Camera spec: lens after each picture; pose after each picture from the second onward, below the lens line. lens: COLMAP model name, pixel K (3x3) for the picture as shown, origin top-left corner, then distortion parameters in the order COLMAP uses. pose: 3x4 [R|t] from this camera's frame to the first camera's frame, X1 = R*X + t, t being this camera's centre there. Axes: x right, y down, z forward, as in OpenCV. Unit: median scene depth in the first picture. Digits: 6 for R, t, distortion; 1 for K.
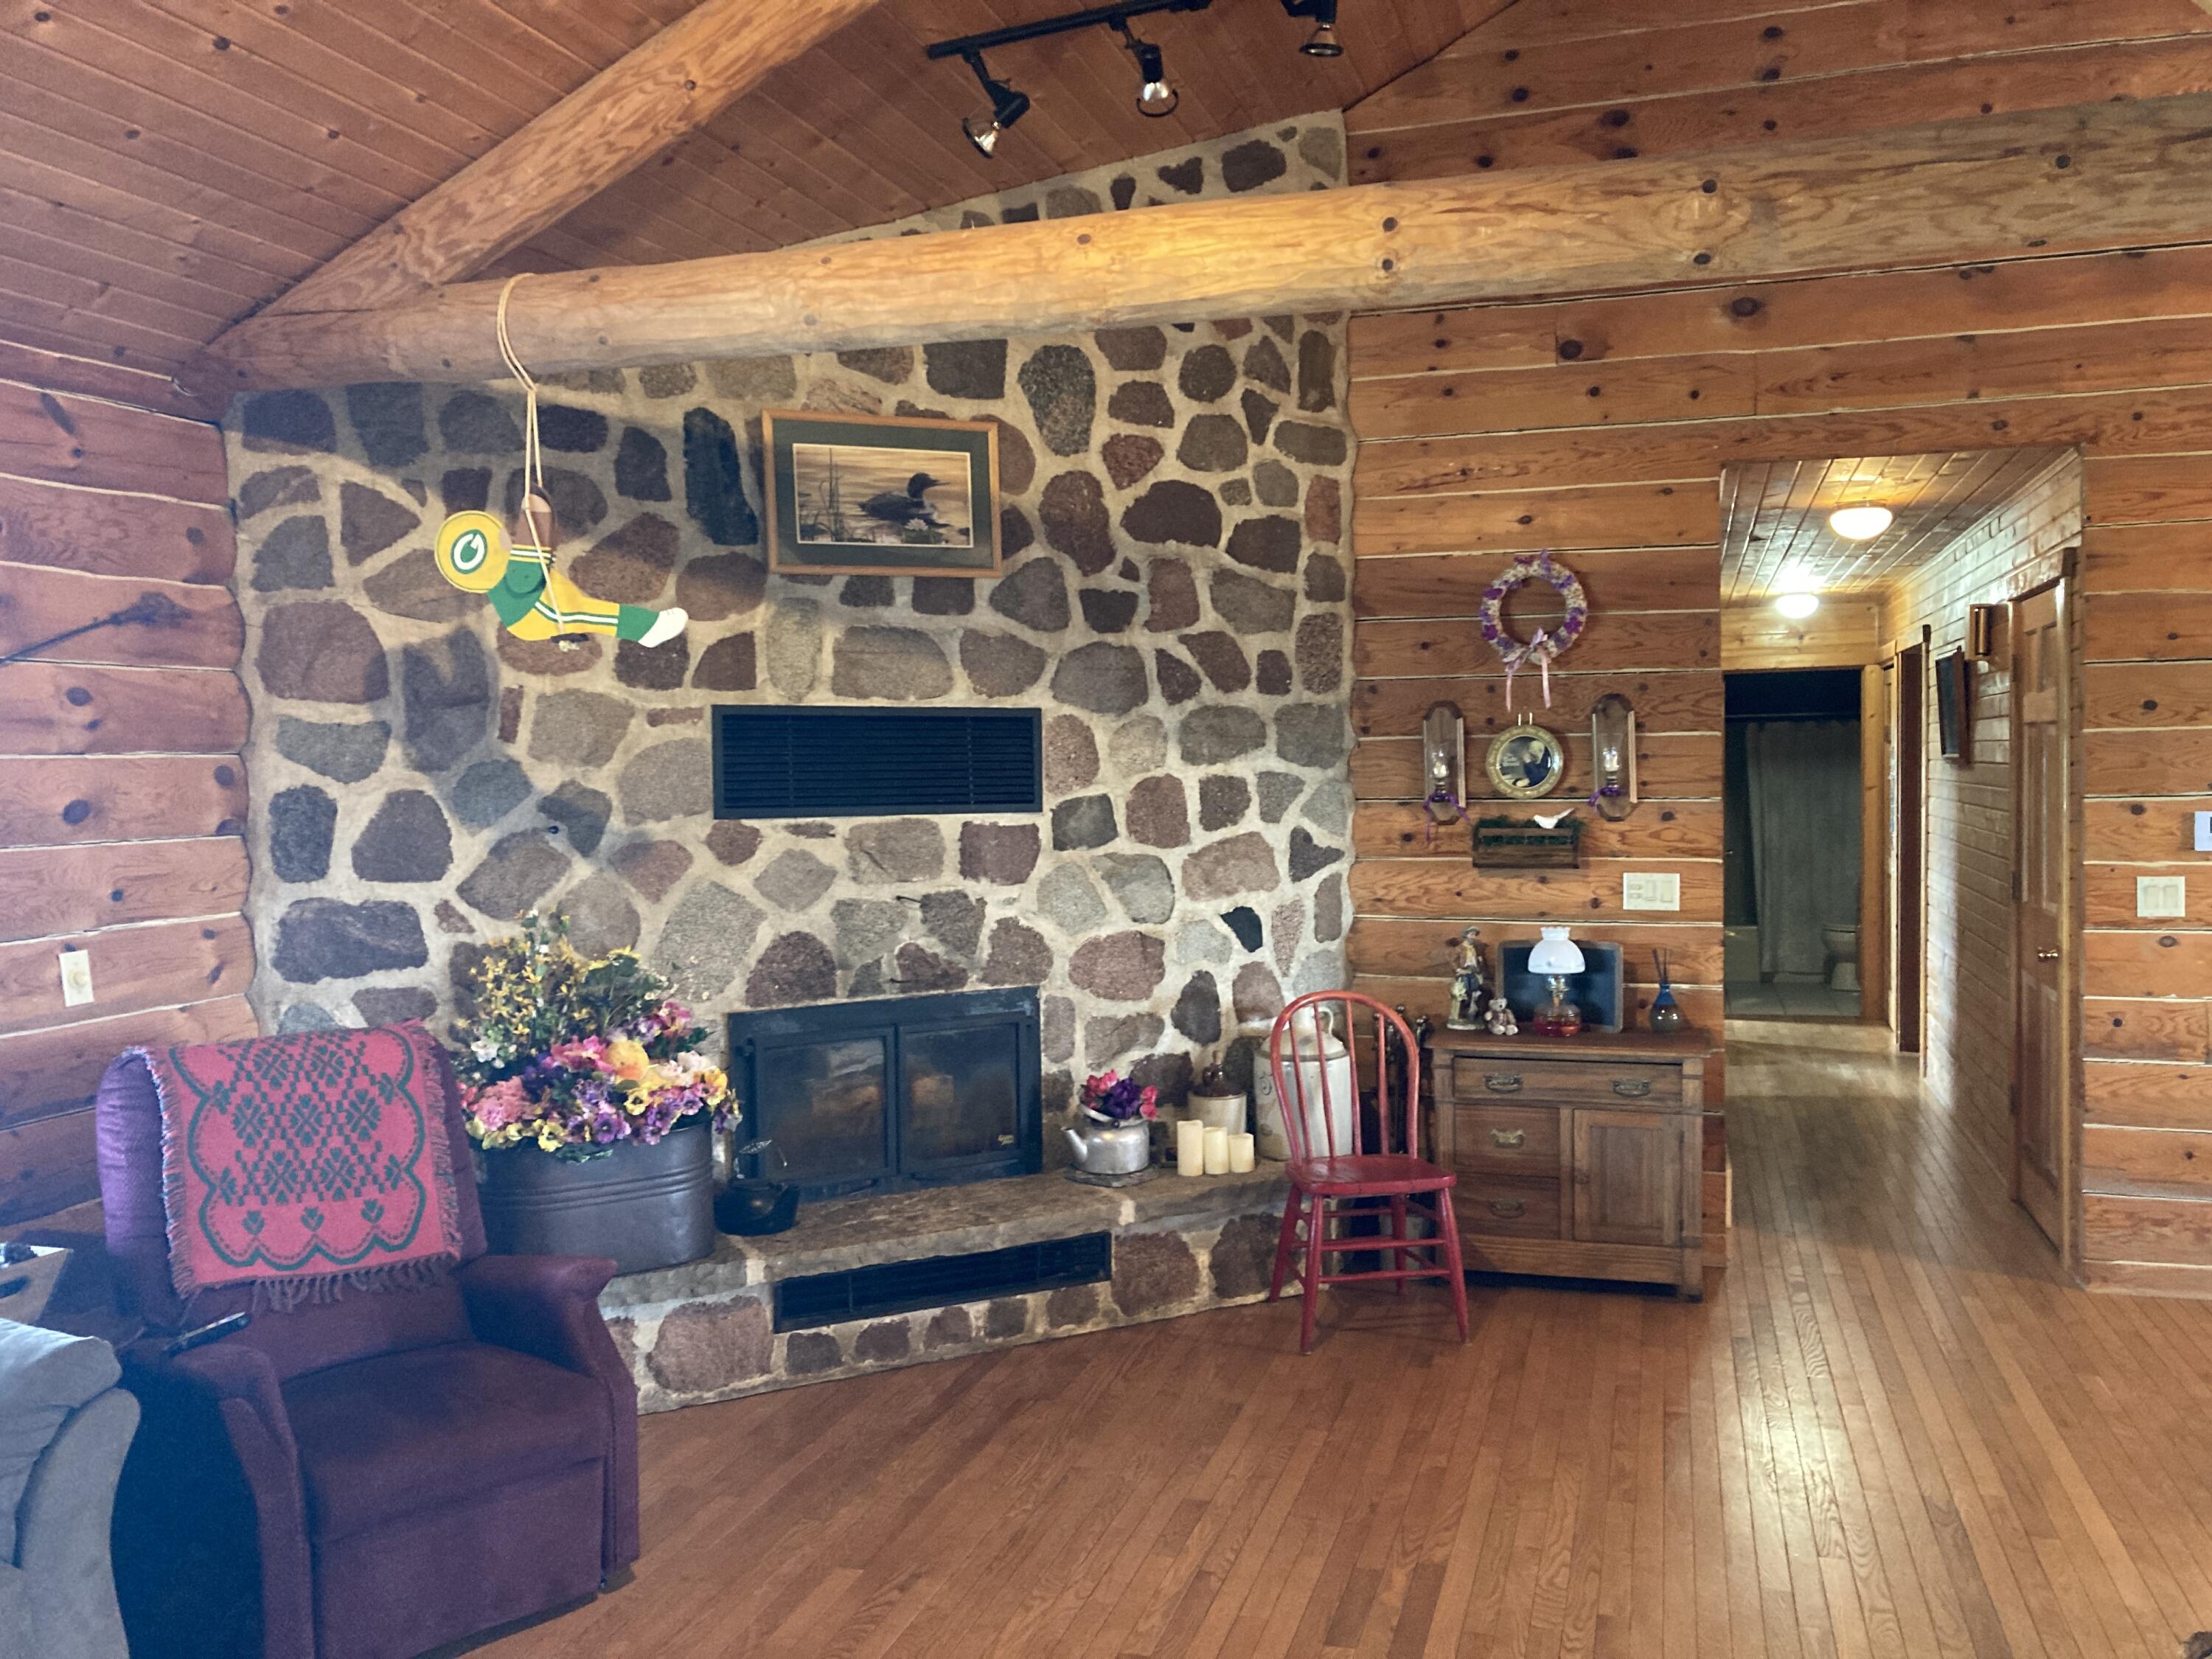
lens RADIAL K [[1817.2, 0, 1105.8], [0, 1817.2, 840.7], [0, 0, 1]] dist [0.204752, -0.323698]
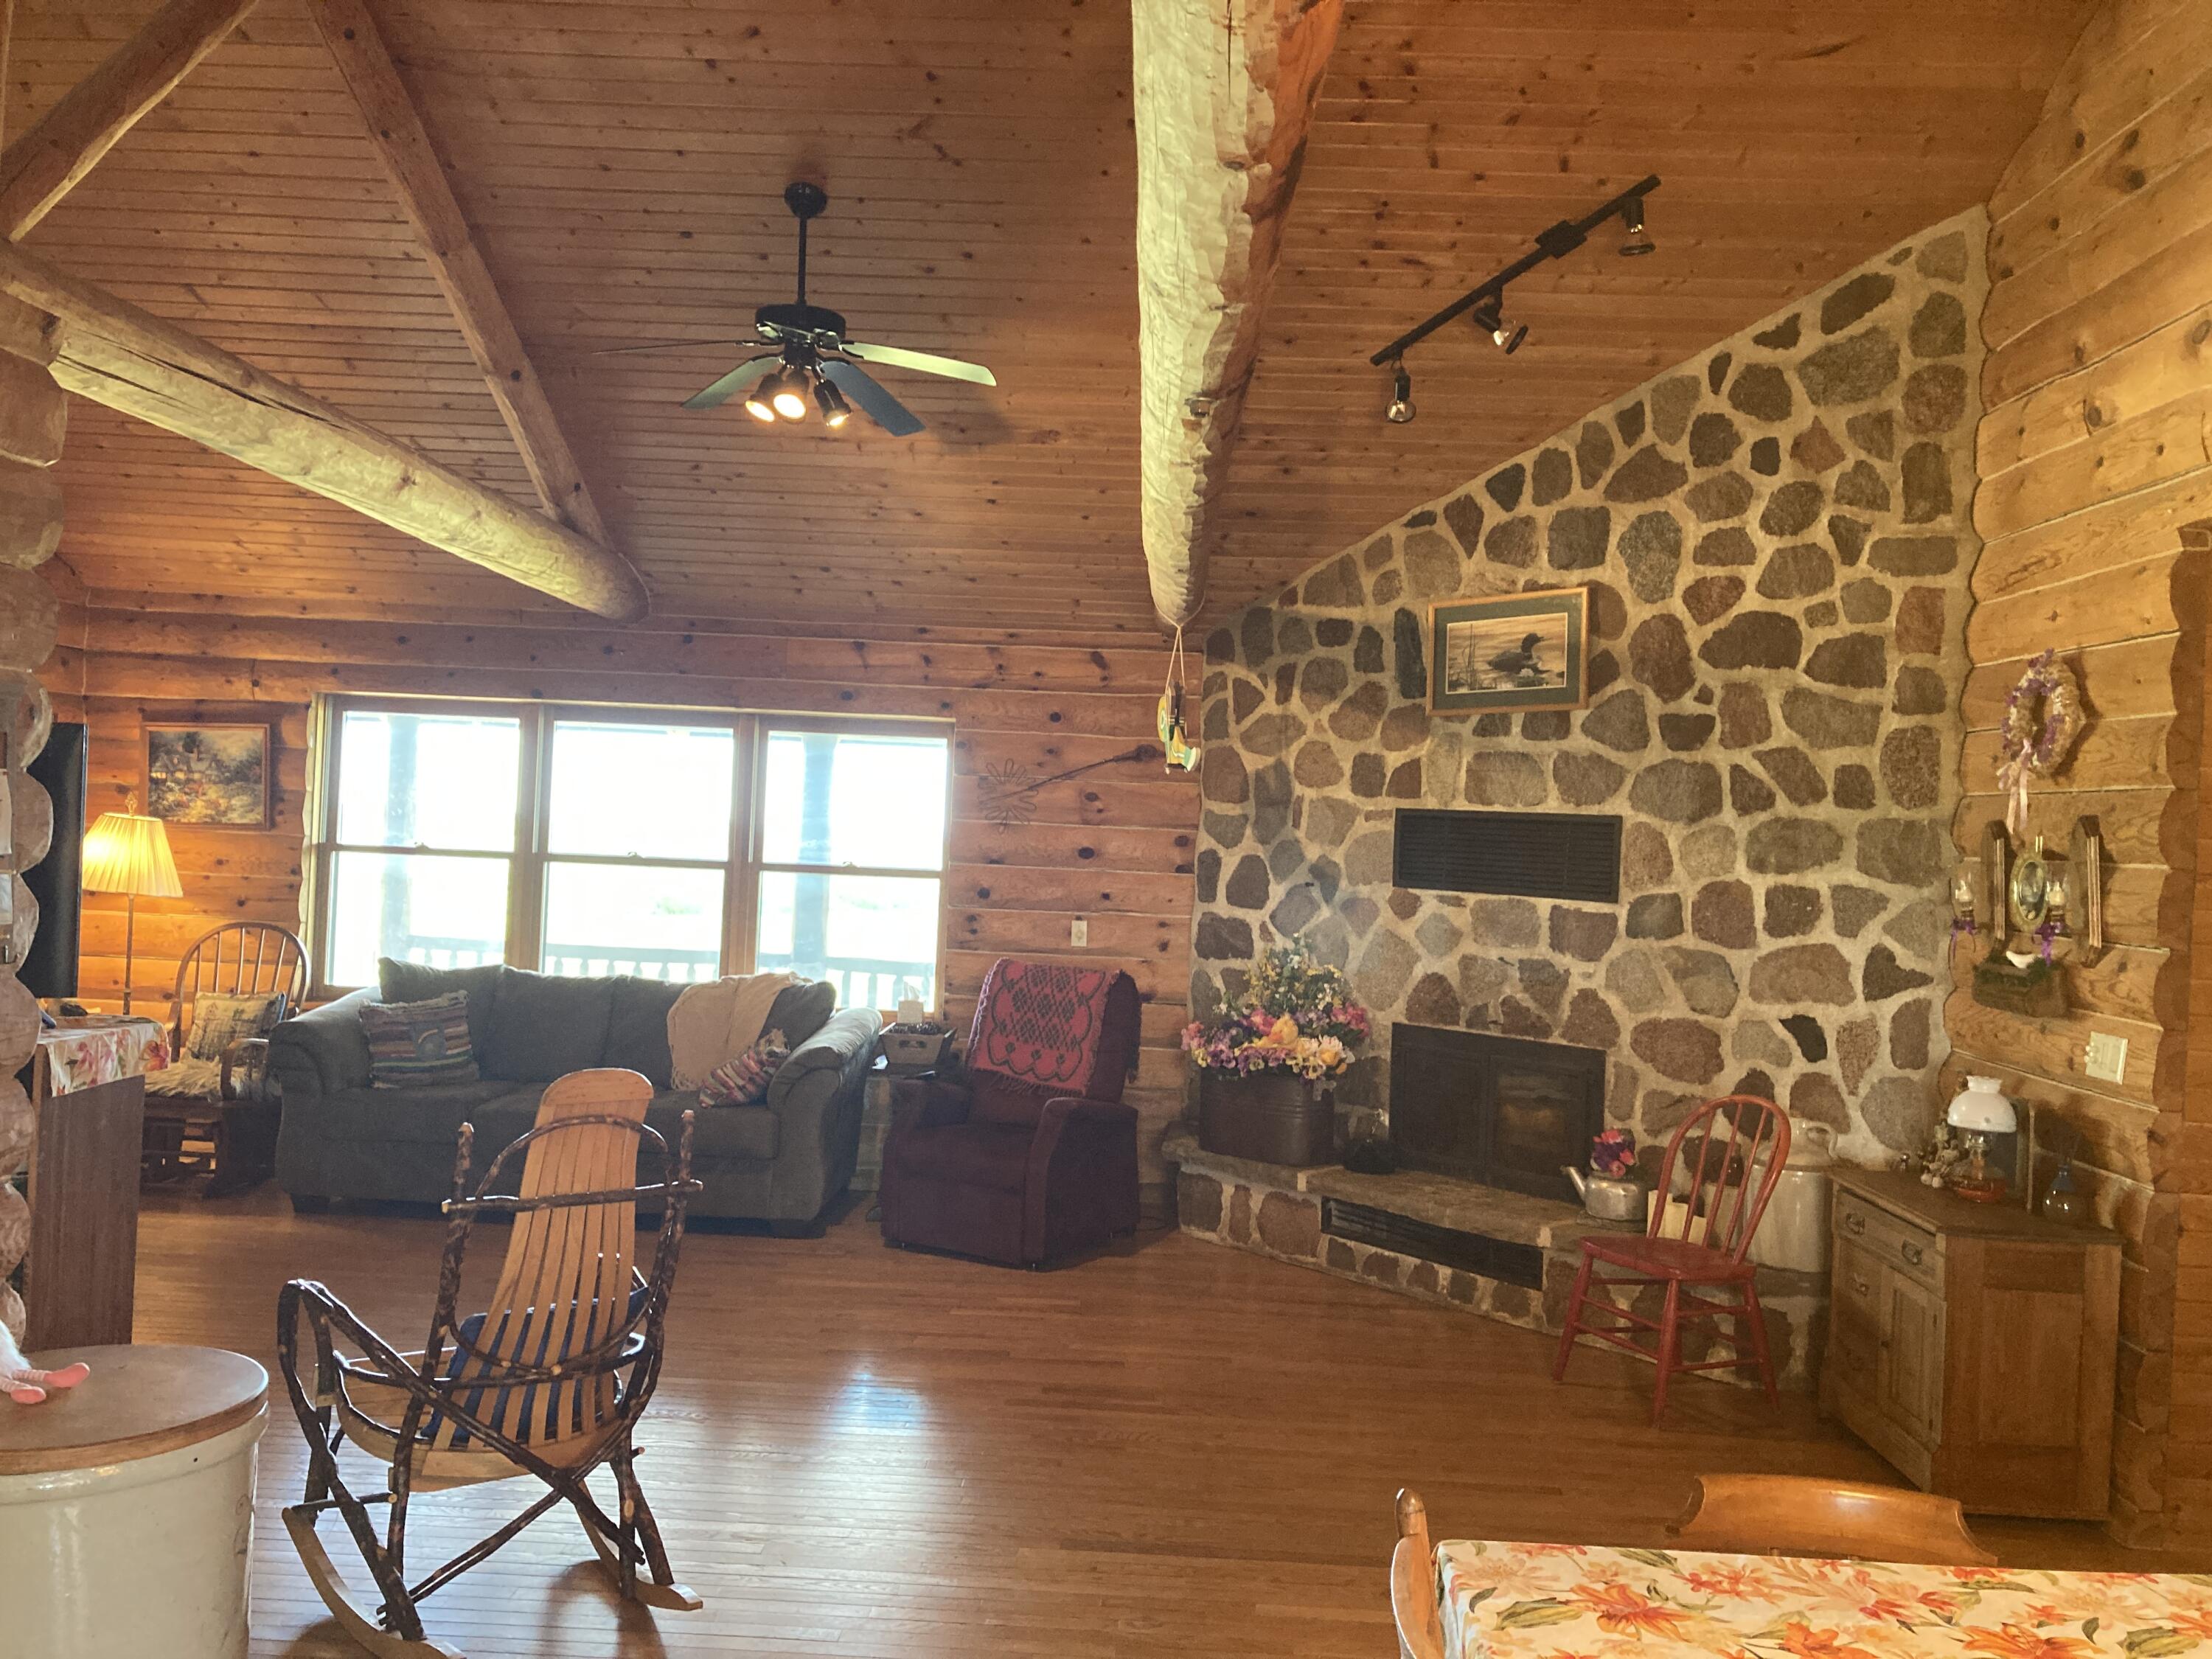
lens RADIAL K [[1817.2, 0, 1105.8], [0, 1817.2, 840.7], [0, 0, 1]] dist [0.204752, -0.323698]
pose [[0.277976, 0.030989, -0.960088, 1.020759], [-0.097365, 0.995241, 0.003934, -0.028805], [0.955641, 0.092385, 0.279671, 0.346042]]
